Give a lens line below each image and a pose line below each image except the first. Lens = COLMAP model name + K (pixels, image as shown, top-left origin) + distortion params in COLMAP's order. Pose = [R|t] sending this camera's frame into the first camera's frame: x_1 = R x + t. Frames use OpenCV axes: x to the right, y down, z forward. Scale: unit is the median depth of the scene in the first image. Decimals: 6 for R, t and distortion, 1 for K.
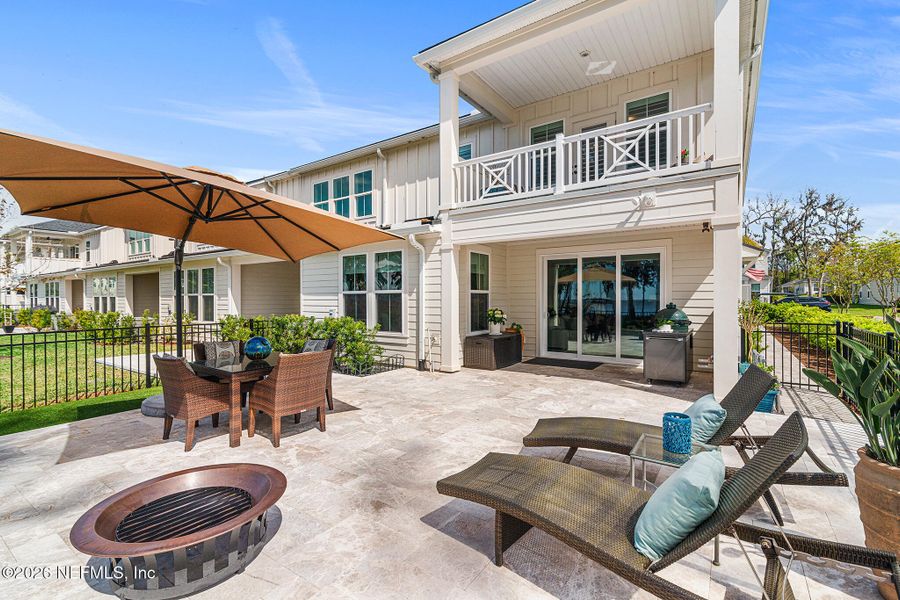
lens RADIAL K [[412.0, 0, 432.4], [0, 412.0, 303.7], [0, 0, 1]] dist [0.003558, 0.000113]
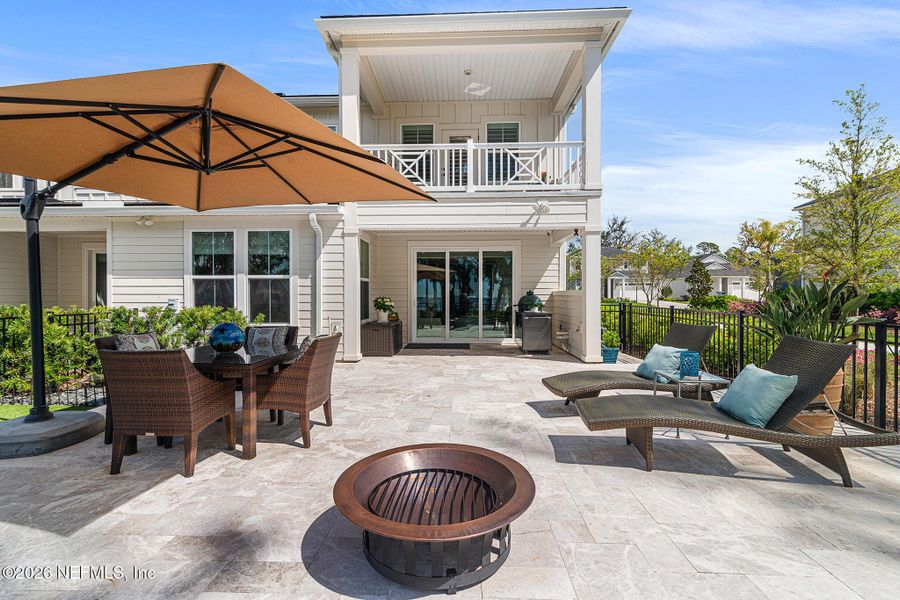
lens RADIAL K [[416.9, 0, 445.1], [0, 416.9, 300.5], [0, 0, 1]] dist [0.006086, 0.000651]
pose [[0.832933, -0.002796, 0.553367, -0.305325], [0.004750, 0.999987, -0.002098, 0.025703], [-0.553353, 0.004376, 0.832935, 0.068517]]
